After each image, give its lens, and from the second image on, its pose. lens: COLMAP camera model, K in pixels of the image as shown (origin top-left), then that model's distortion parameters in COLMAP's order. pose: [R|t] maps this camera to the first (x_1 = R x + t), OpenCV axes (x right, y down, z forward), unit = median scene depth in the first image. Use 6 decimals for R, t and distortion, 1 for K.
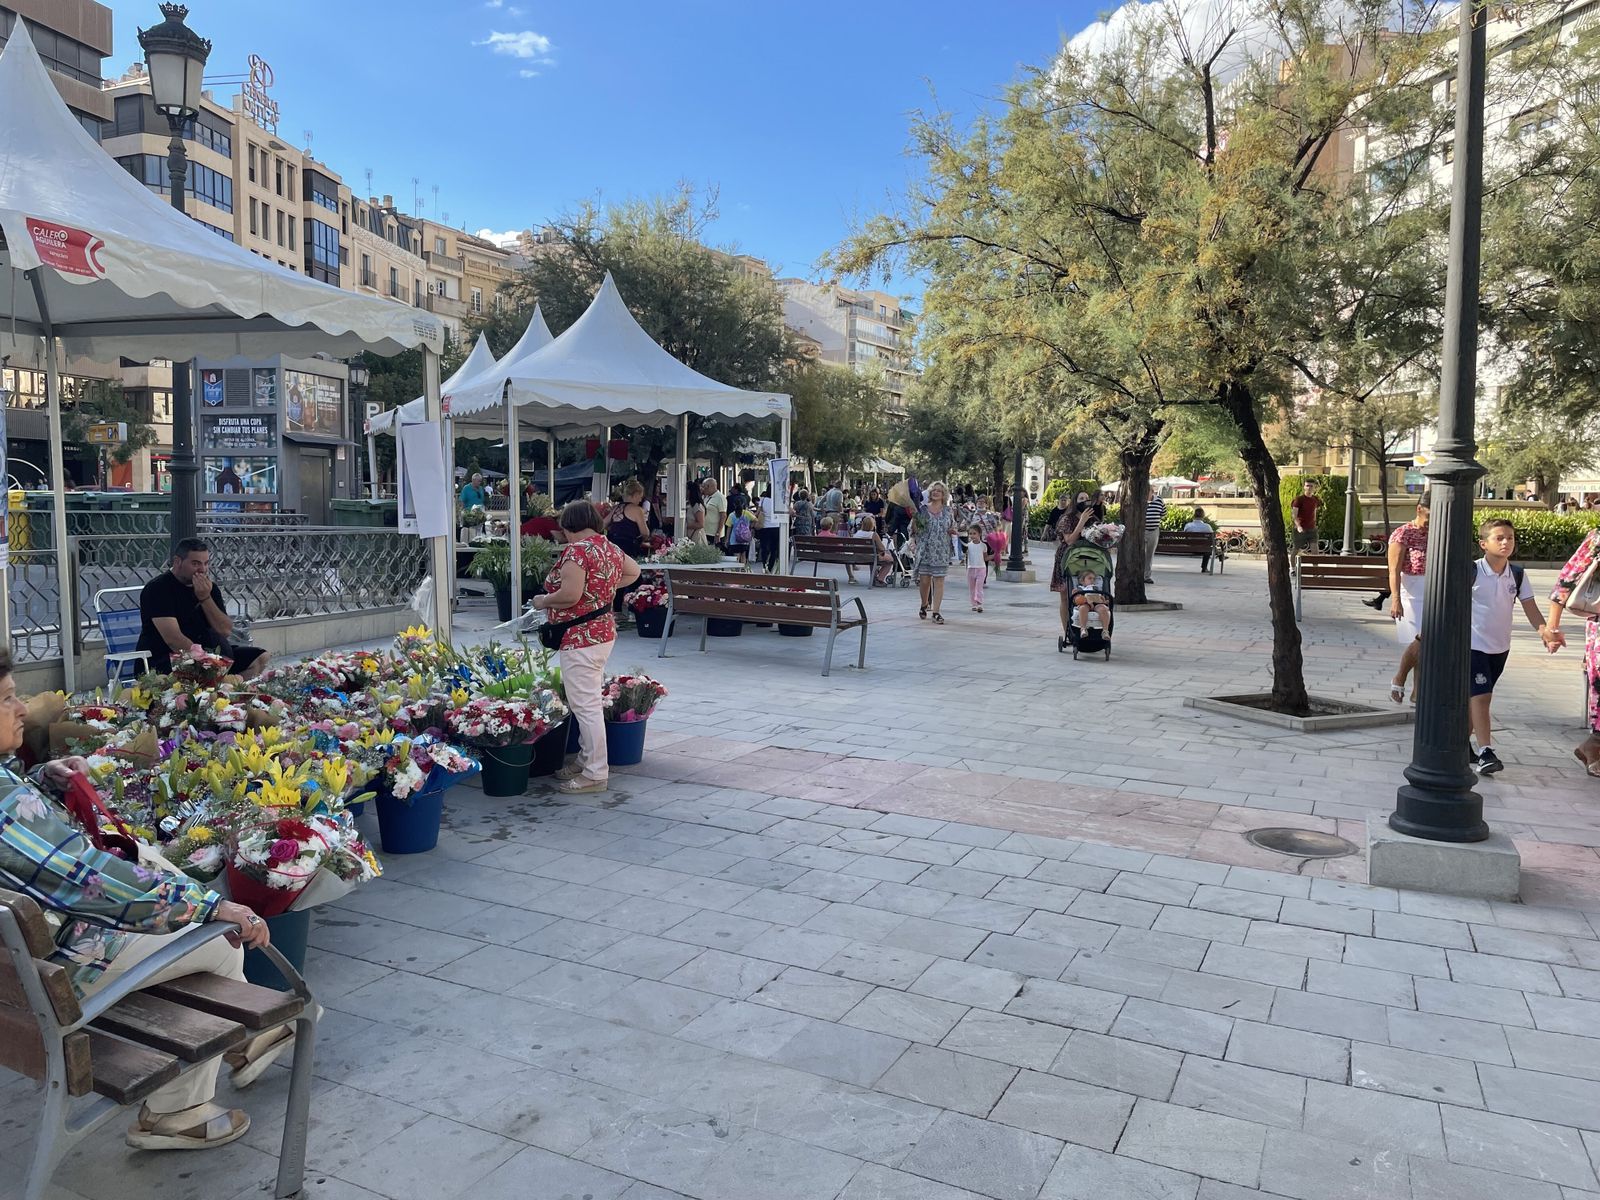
lens RADIAL K [[1217.6, 0, 800.0], [0, 1217.6, 600.0], [0, 0, 1]] dist [0.138069, -0.175621]
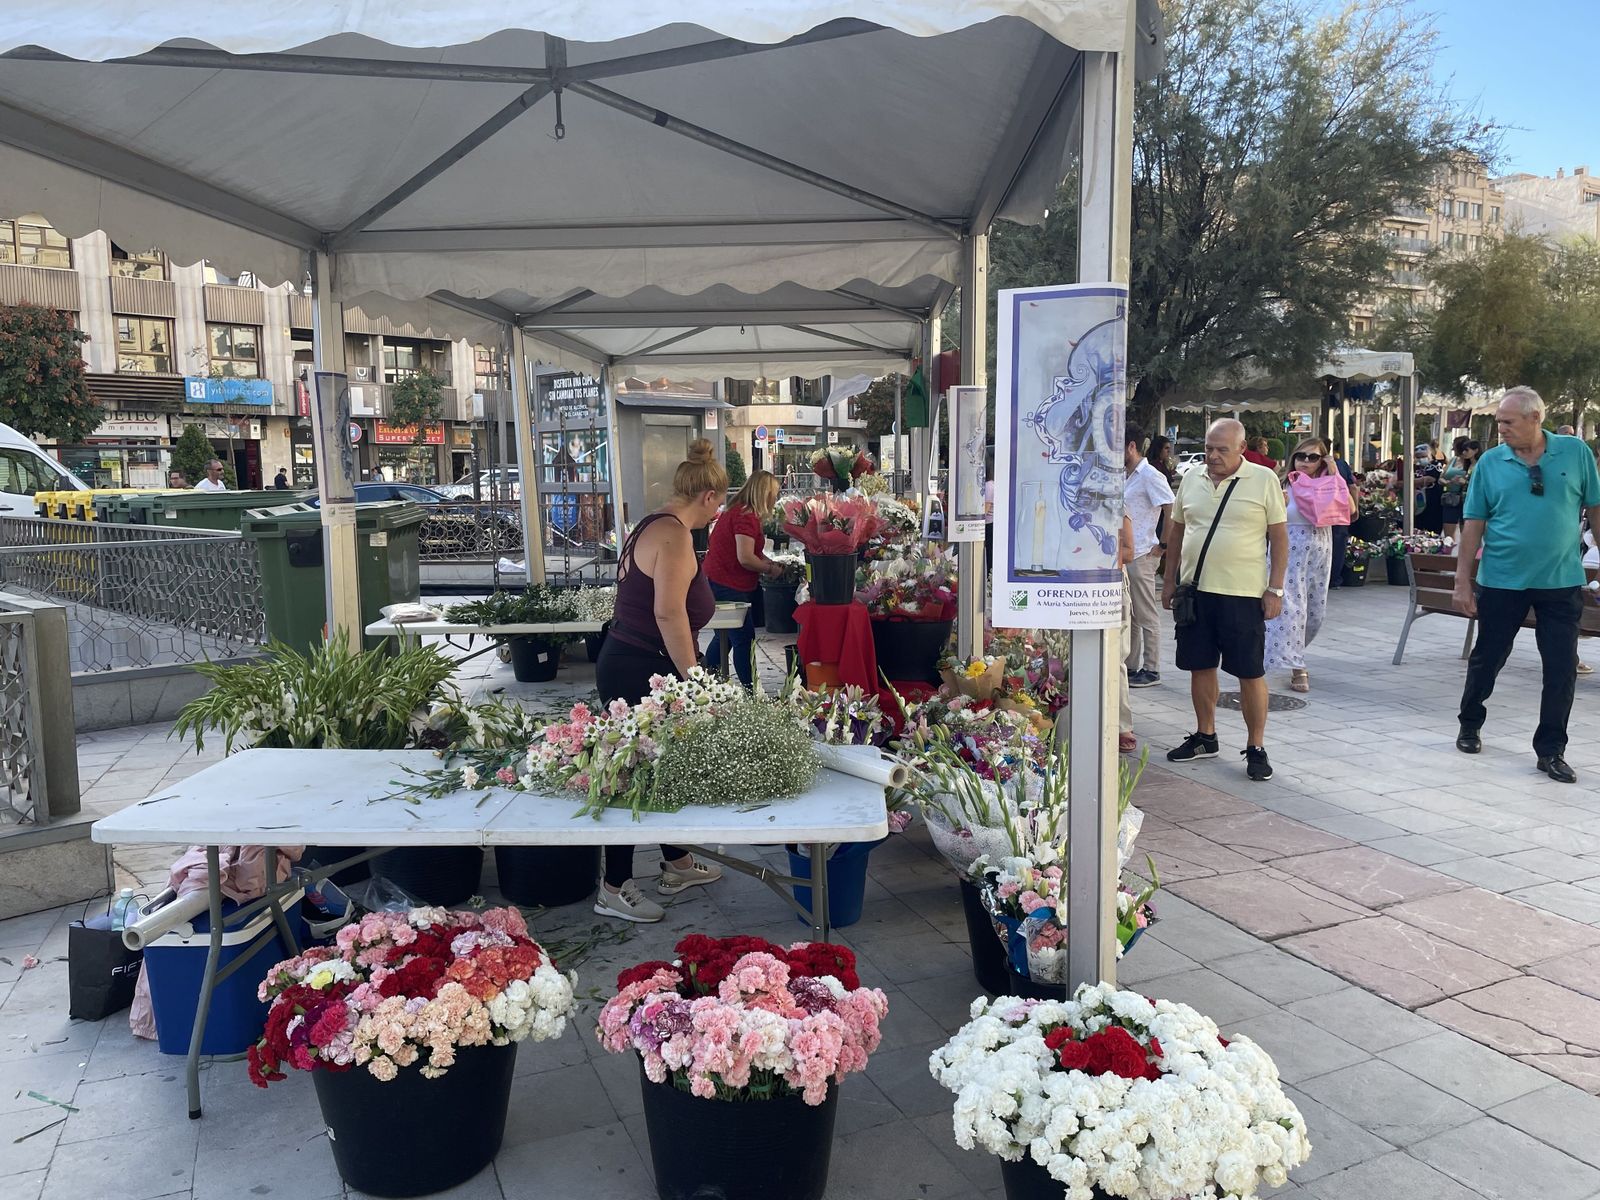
lens RADIAL K [[1217.6, 0, 800.0], [0, 1217.6, 600.0], [0, 0, 1]] dist [0.138069, -0.175621]
pose [[0.865520, 0.028275, -0.500076, 0.007949], [-0.014910, 0.999417, 0.030702, -0.013837], [0.500653, -0.019117, 0.865437, 0.151605]]
